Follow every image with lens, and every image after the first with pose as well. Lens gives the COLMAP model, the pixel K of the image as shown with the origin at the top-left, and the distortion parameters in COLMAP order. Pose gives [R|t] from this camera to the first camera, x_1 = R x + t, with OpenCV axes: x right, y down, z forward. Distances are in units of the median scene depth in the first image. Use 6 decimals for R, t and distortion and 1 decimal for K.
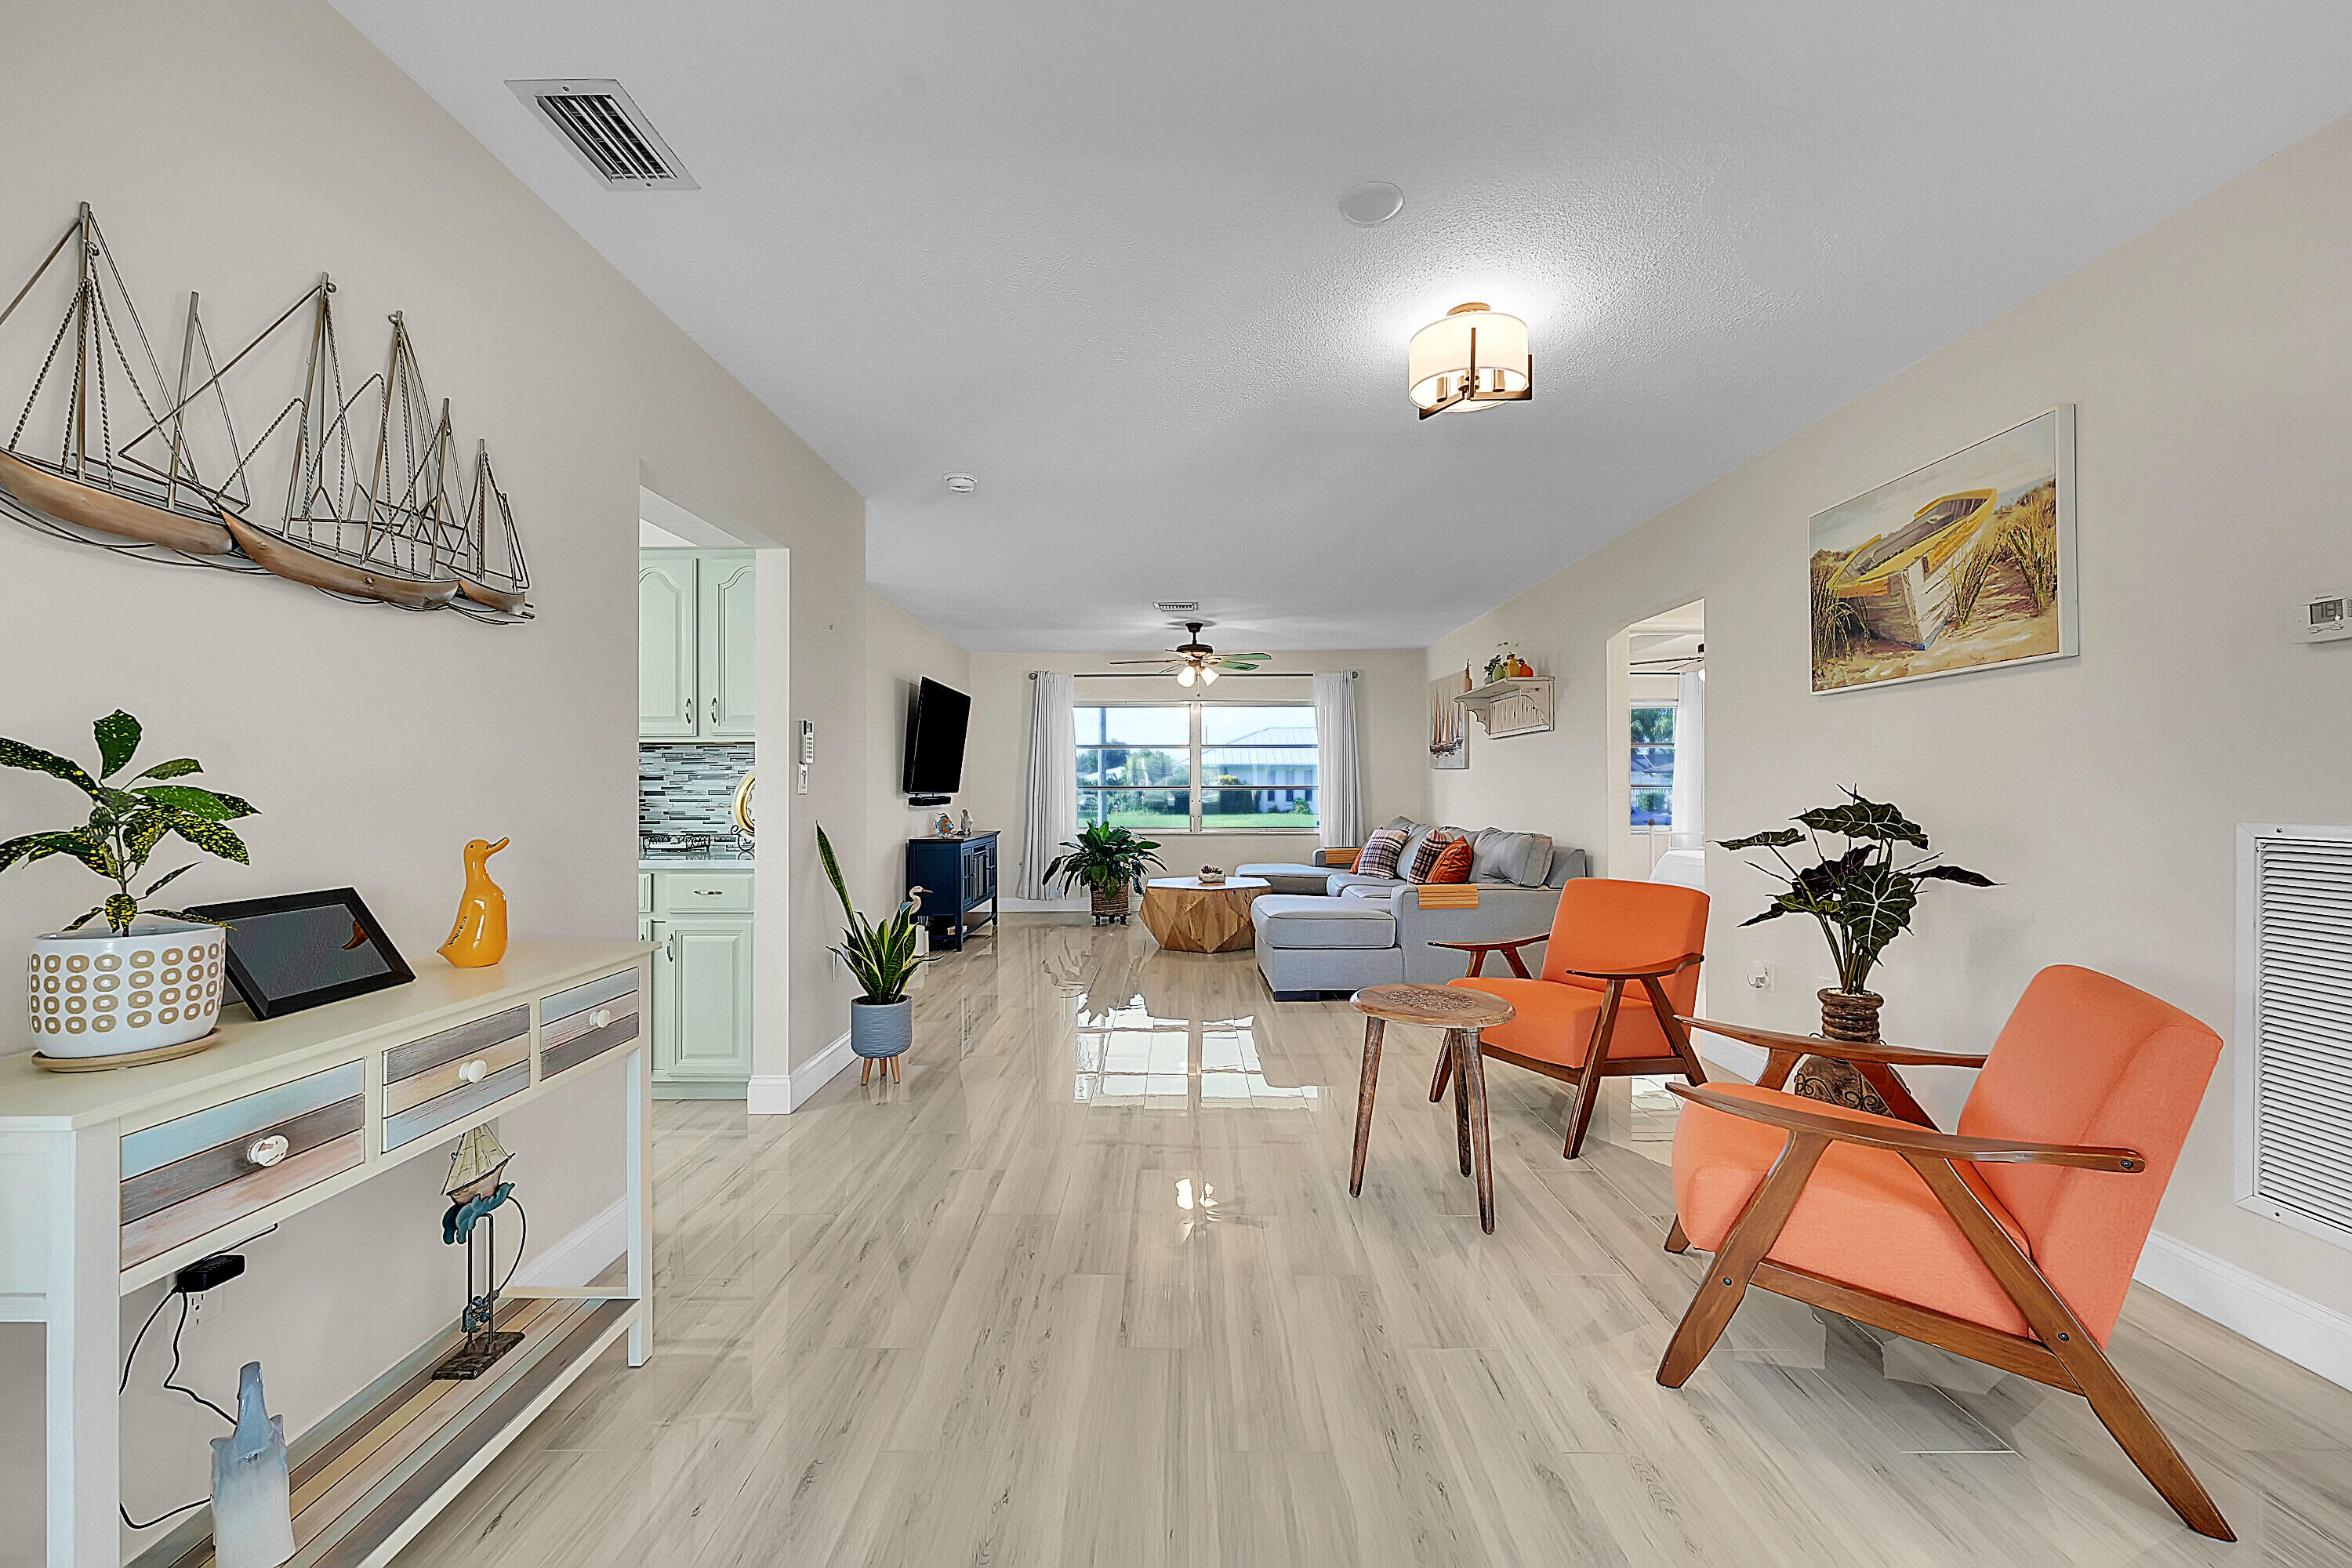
lens RADIAL K [[929.9, 0, 1178.9], [0, 929.9, 784.3], [0, 0, 1]] dist [0.000439, -0.000200]
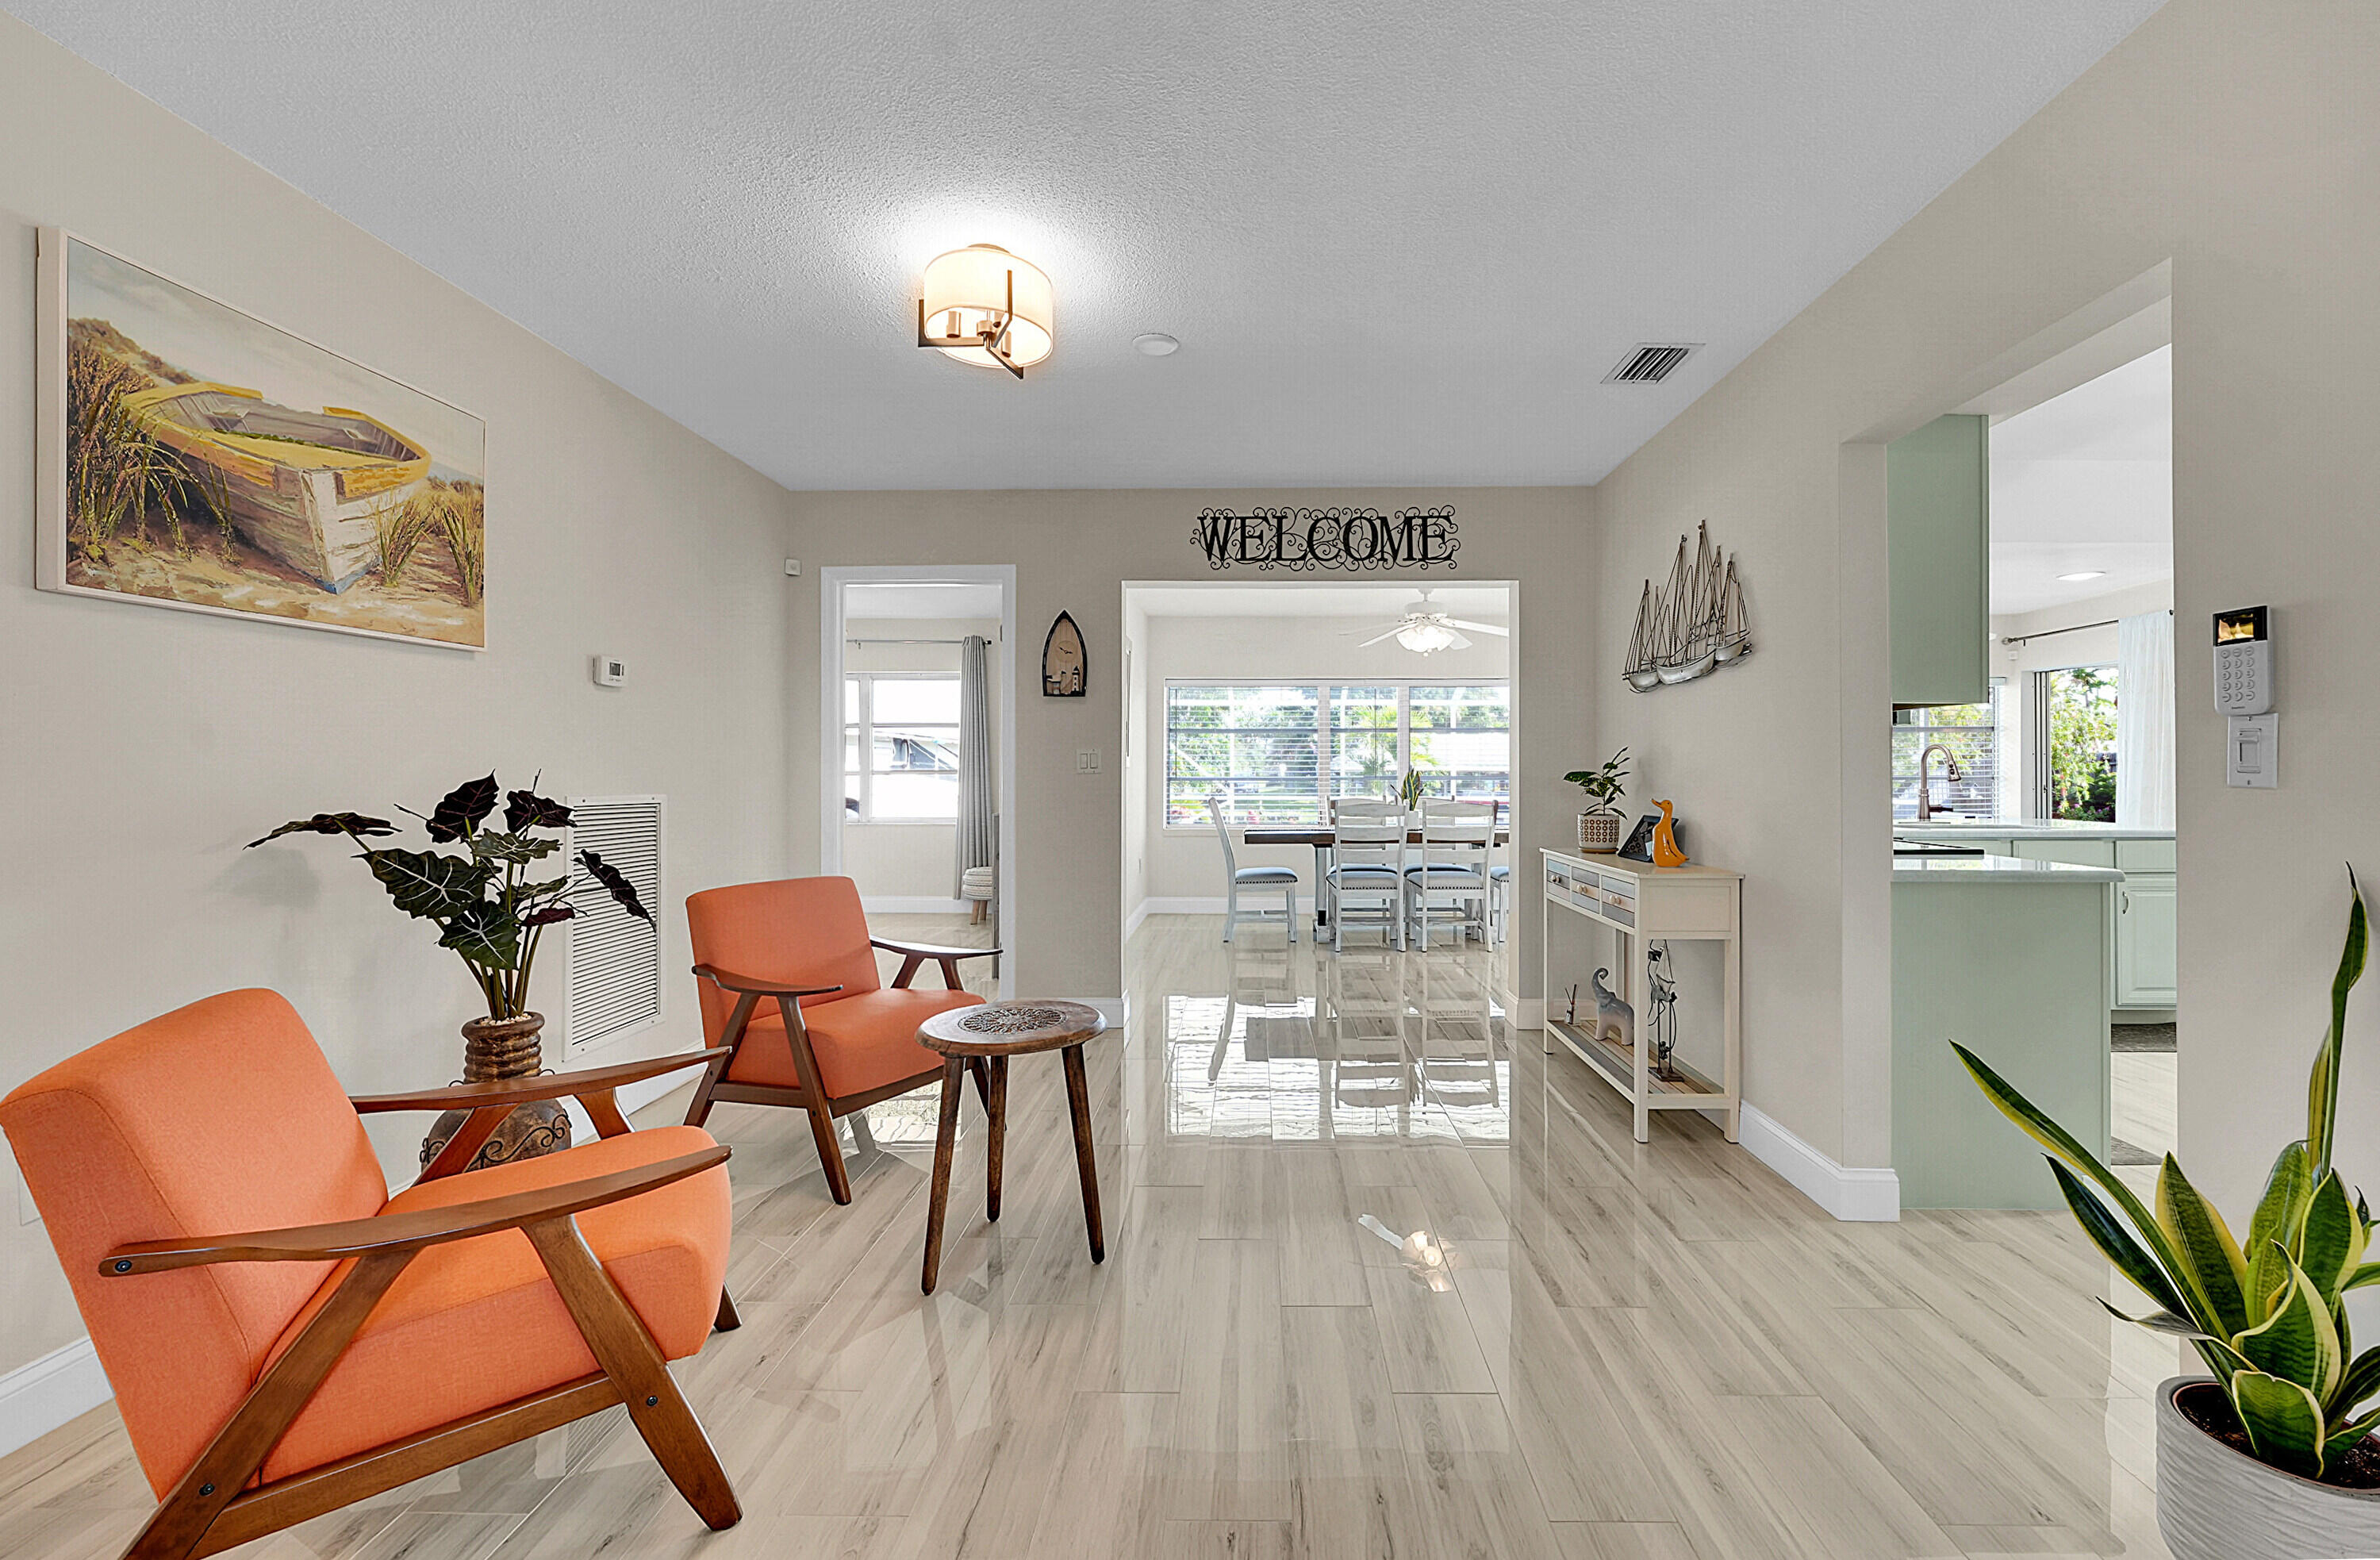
lens RADIAL K [[946.3, 0, 1235.0], [0, 946.3, 769.2], [0, 0, 1]] dist [-0.002072, -0.000280]
pose [[-0.999869, 0.001690, 0.016104, 0.045995], [0.001618, 0.999989, -0.004501, 0.004611], [-0.016111, -0.004474, -0.999860, 1.663195]]
